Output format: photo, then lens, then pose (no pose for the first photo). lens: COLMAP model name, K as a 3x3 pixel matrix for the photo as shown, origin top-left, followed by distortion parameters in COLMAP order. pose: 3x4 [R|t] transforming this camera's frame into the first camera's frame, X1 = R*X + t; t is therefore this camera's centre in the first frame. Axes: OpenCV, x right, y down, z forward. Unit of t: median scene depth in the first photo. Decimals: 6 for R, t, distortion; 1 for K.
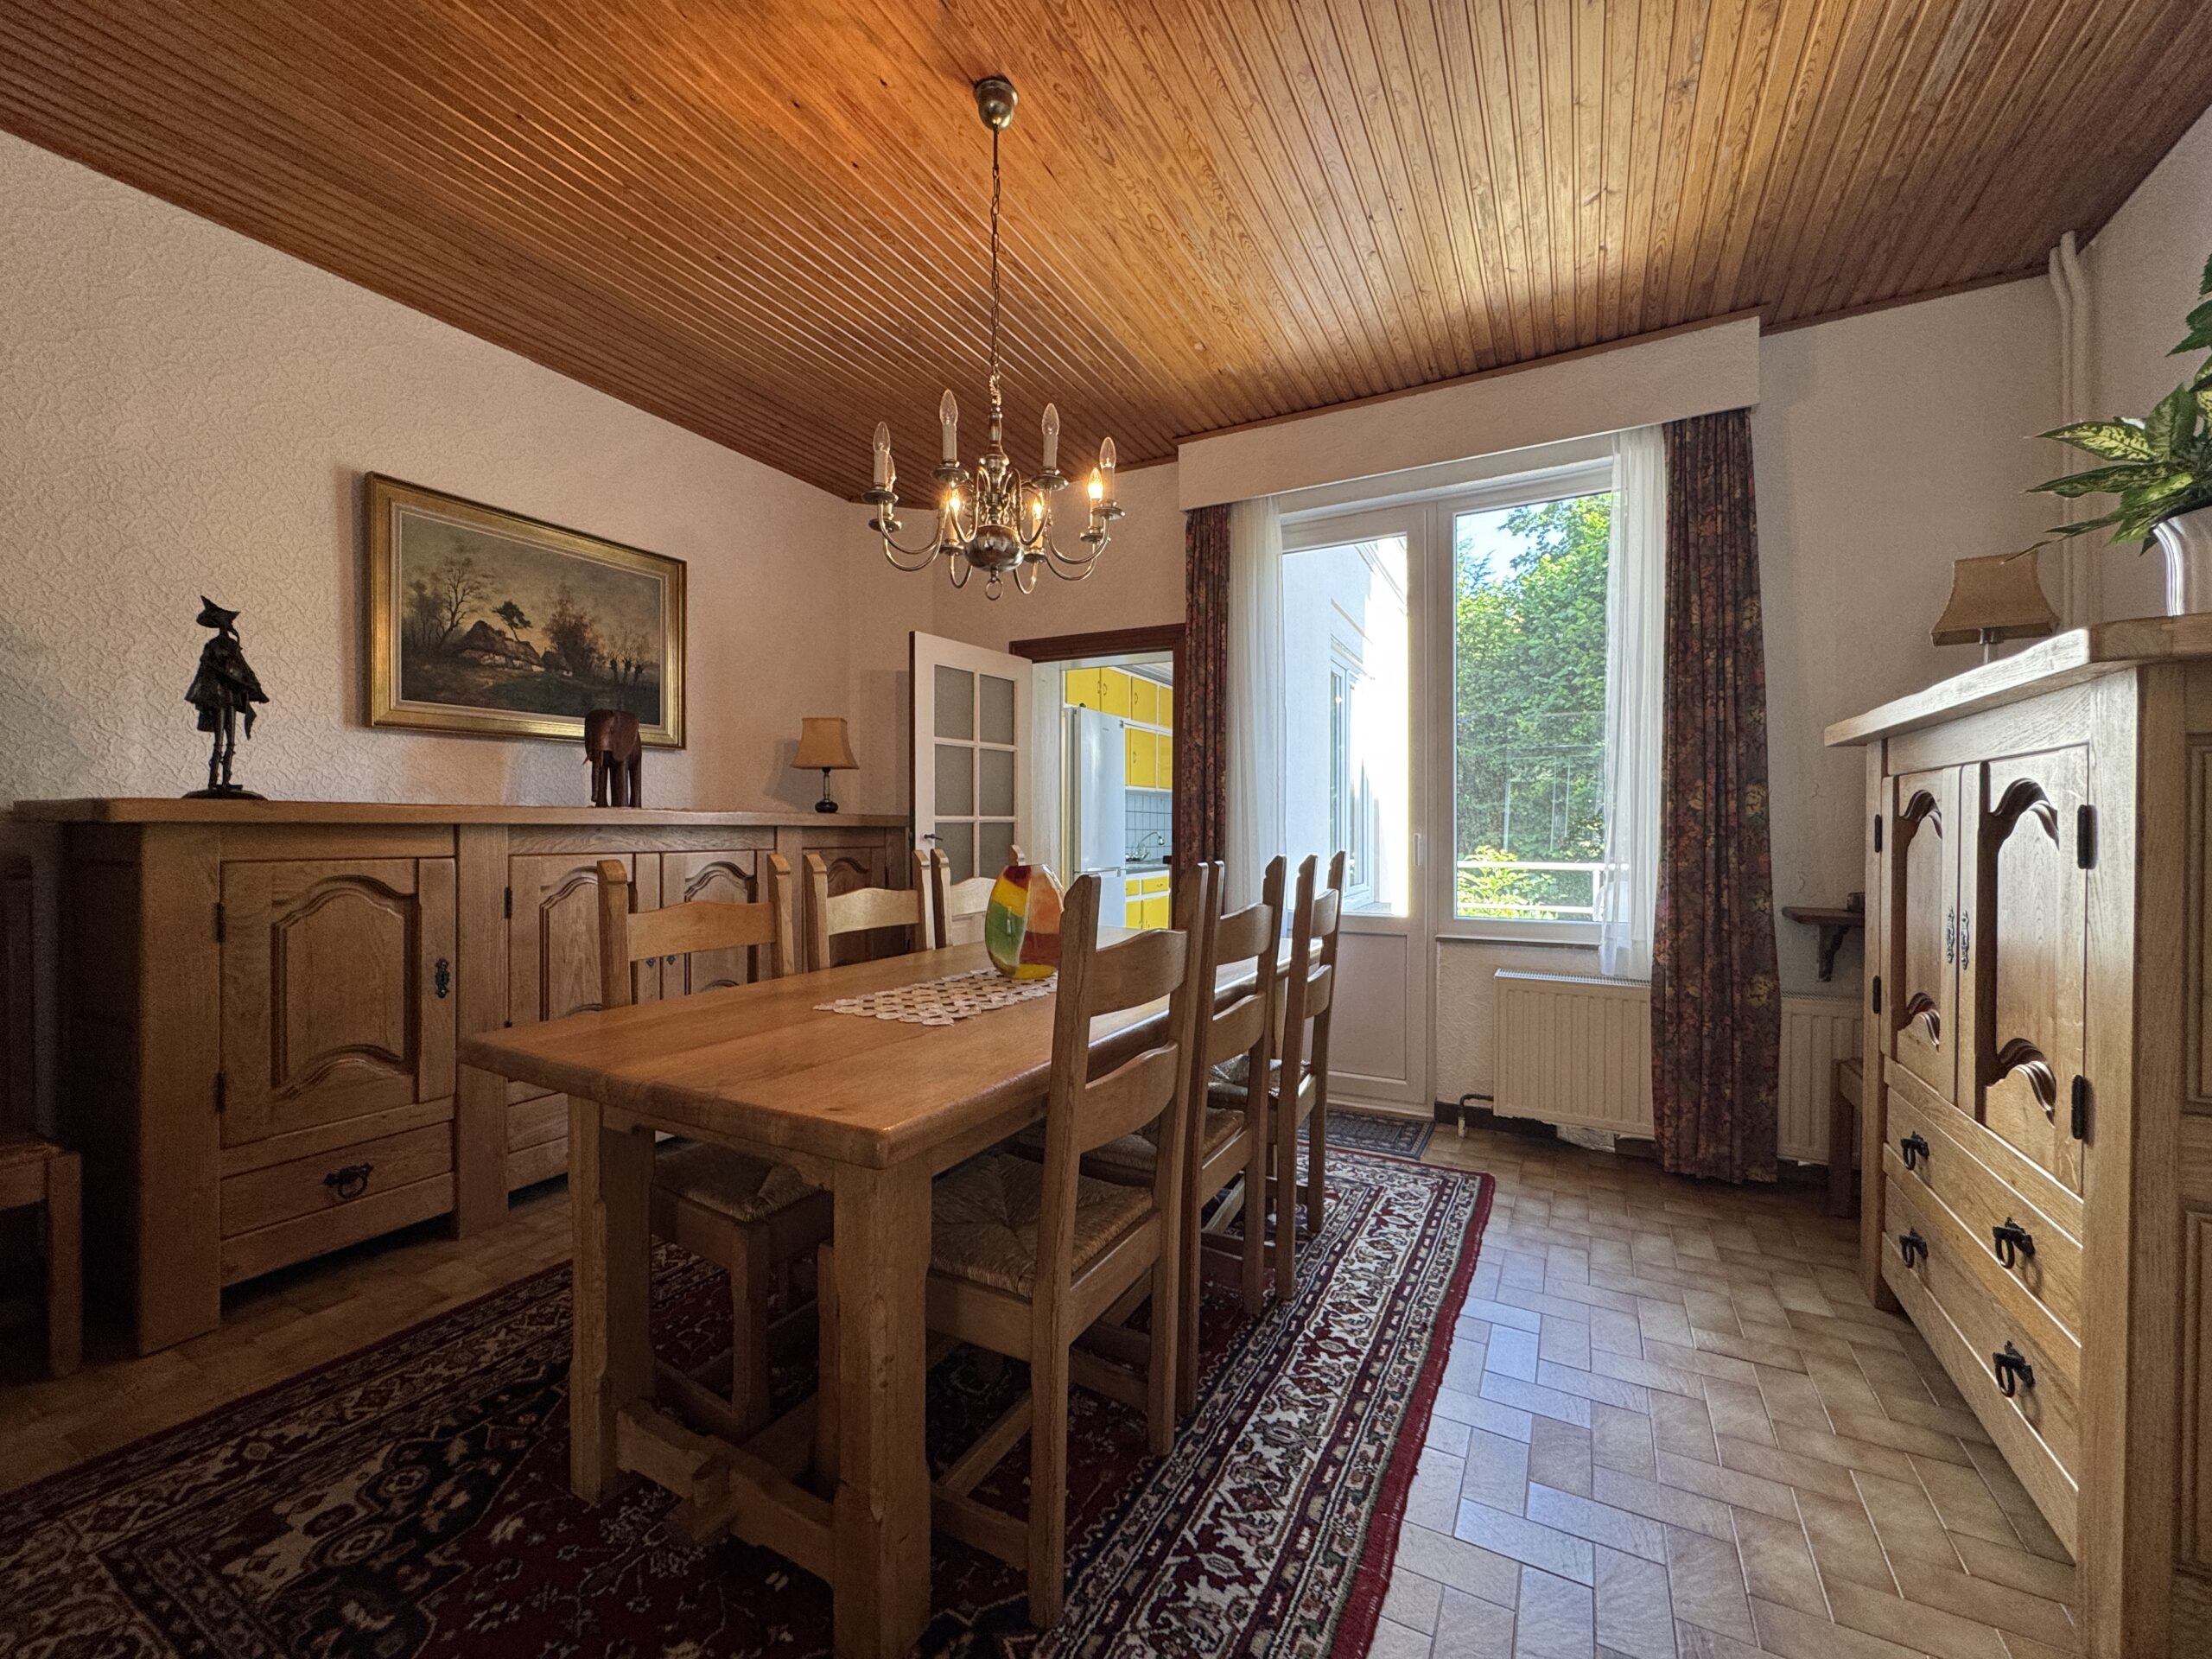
lens RADIAL K [[882.7, 0, 1107.7], [0, 882.7, 836.2], [0, 0, 1]] dist [-0.003633, -0.000065]
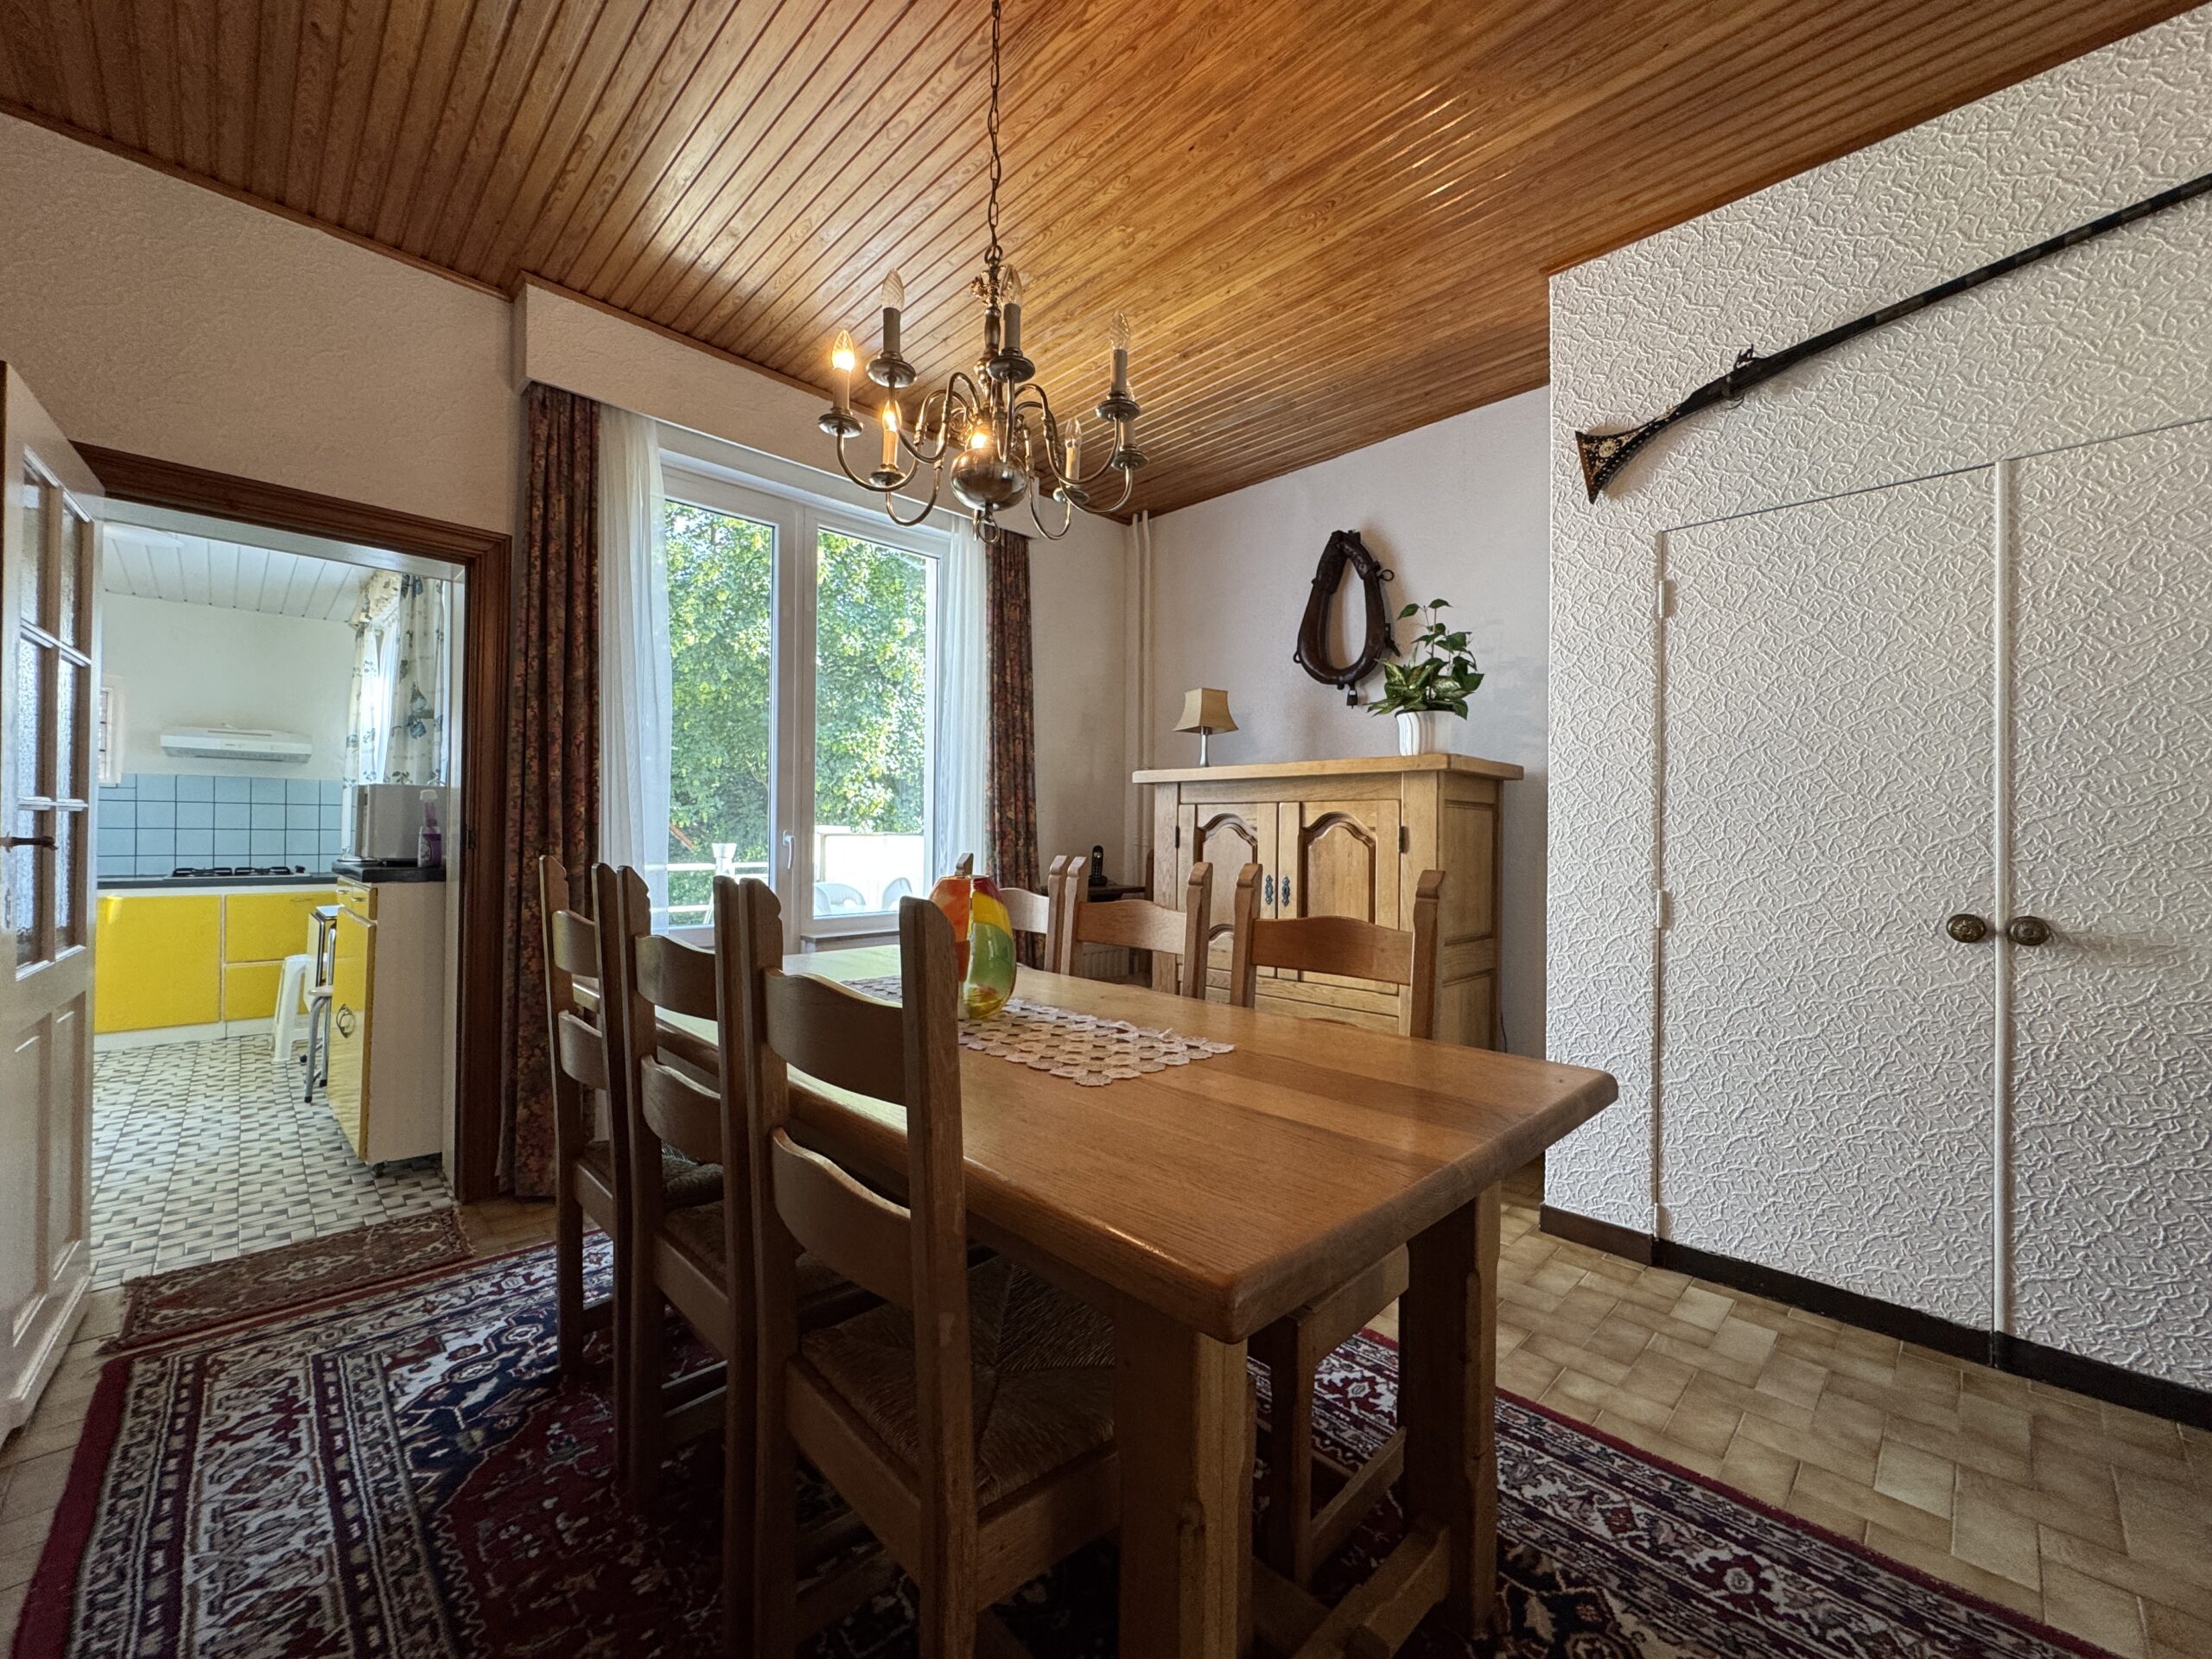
lens RADIAL K [[882.7, 0, 1126.0], [0, 882.7, 826.9], [0, 0, 1]] dist [-0.003633, -0.000065]
pose [[0.271258, 0.005592, 0.962490, -0.797447], [0.004861, 0.999962, -0.007179, -0.009575], [-0.962494, 0.006626, 0.271221, 0.617389]]
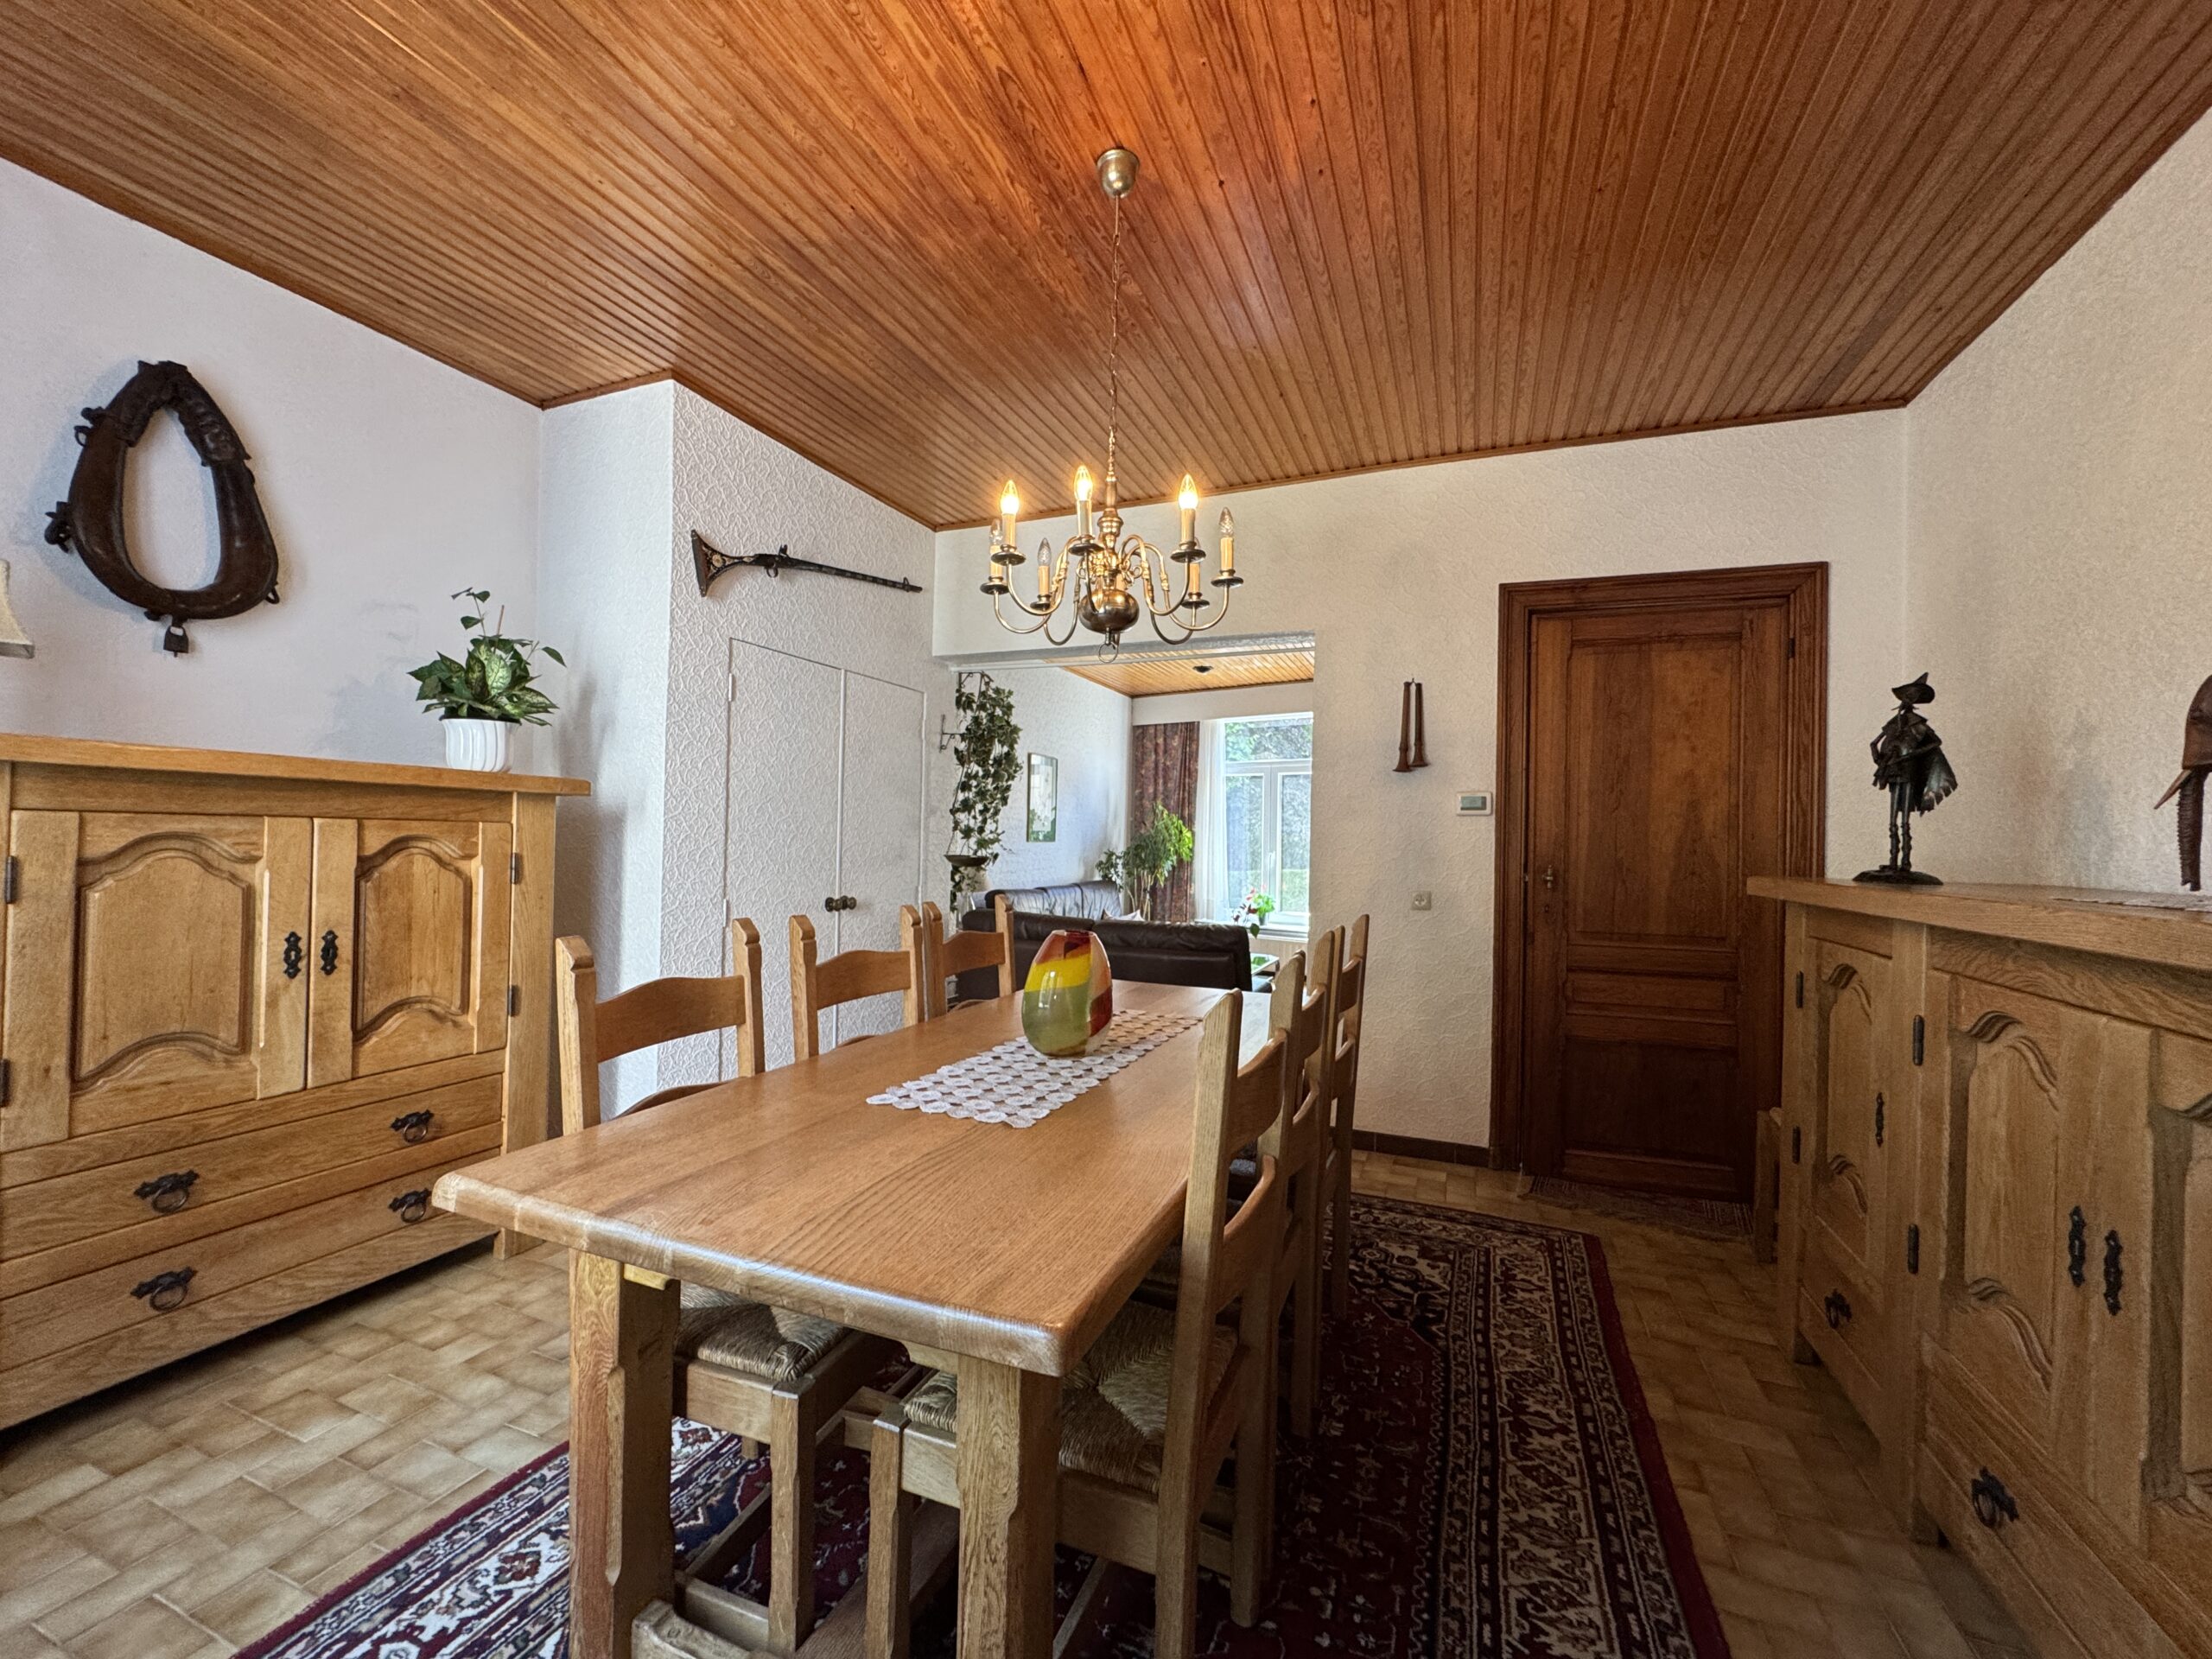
lens RADIAL K [[882.7, 0, 1110.3], [0, 882.7, 832.9], [0, 0, 1]] dist [-0.003633, -0.000065]
pose [[-0.993057, -0.027718, -0.114326, -0.019651], [-0.028175, 0.999600, 0.002384, -0.073089], [0.114214, 0.005588, -0.993440, 1.869317]]
